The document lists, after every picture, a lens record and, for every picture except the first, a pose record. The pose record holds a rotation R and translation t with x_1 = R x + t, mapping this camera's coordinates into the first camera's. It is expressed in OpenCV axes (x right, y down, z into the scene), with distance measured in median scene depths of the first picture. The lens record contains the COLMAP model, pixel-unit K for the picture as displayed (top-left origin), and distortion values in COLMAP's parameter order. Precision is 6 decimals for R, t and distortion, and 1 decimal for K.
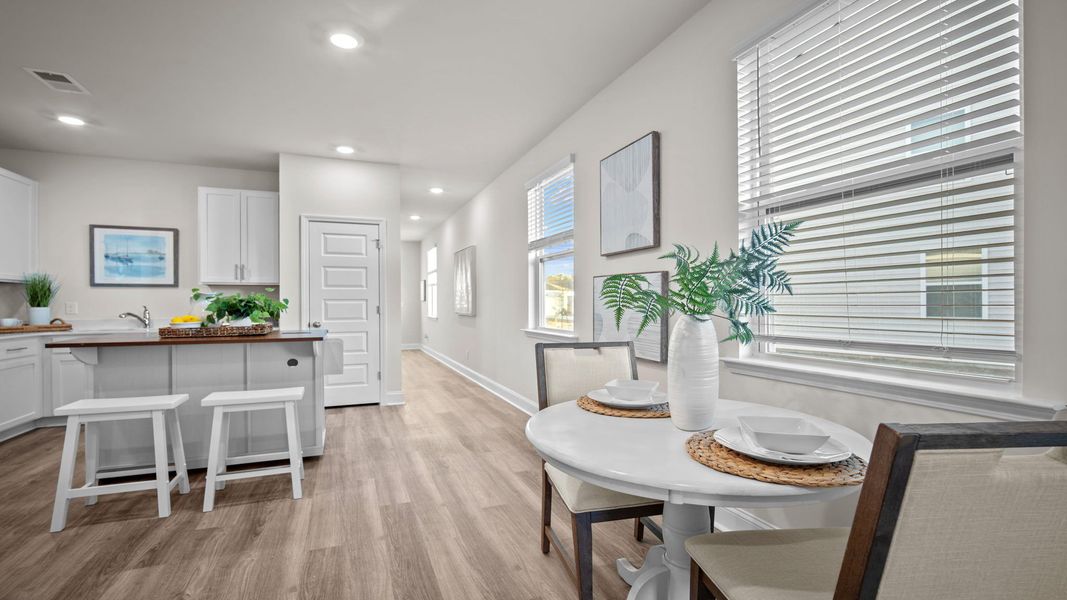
lens RADIAL K [[473.0, 0, 535.1], [0, 473.0, 304.6], [0, 0, 1]] dist [-0.010897, 0.002841]
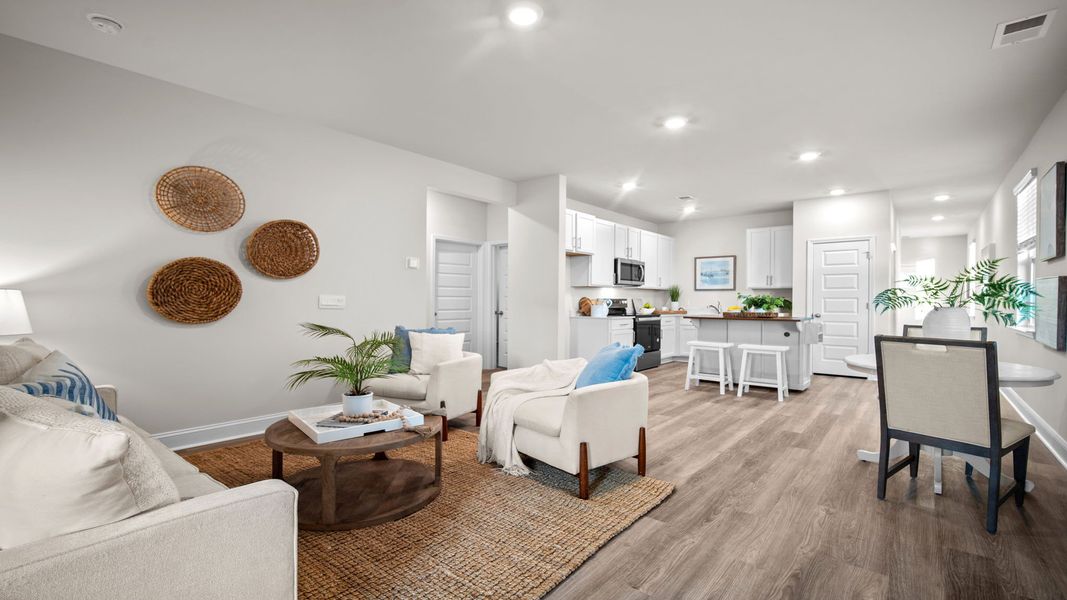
lens RADIAL K [[473.0, 0, 535.0], [0, 473.0, 310.5], [0, 0, 1]] dist [-0.010897, 0.002841]
pose [[0.481021, 0.023895, -0.876383, 0.385210], [-0.007553, 0.999704, 0.023111, 0.000621], [0.876676, -0.004497, 0.481060, -0.448034]]
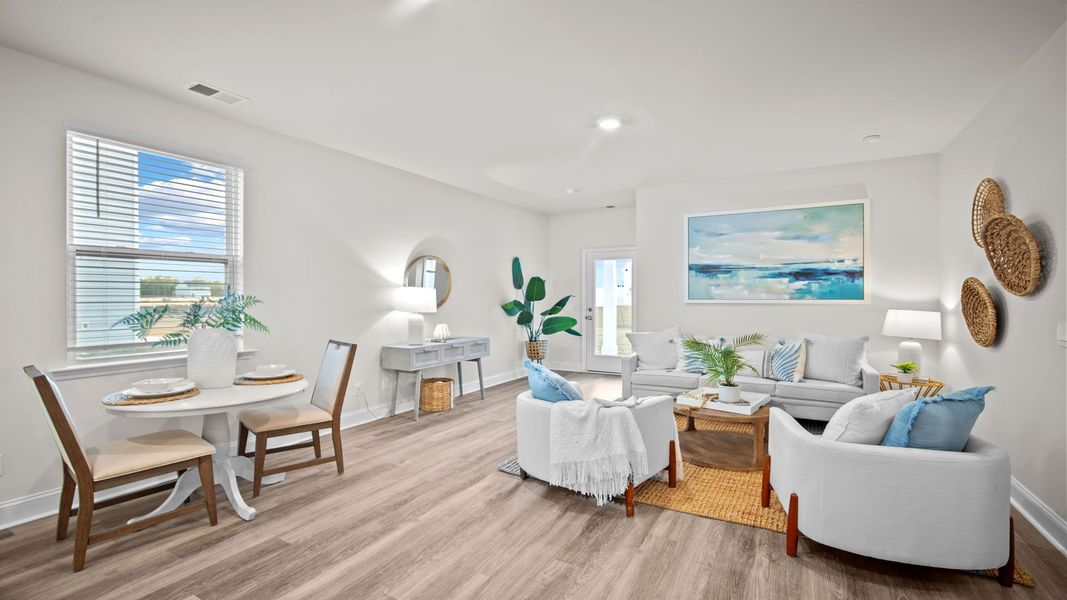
lens RADIAL K [[473.0, 0, 535.6], [0, 473.0, 297.8], [0, 0, 1]] dist [-0.010897, 0.002841]
pose [[-0.620088, -0.004207, 0.784521, -0.617615], [0.002005, 0.999974, 0.006946, -0.036173], [-0.784529, 0.005880, -0.620064, 0.368900]]
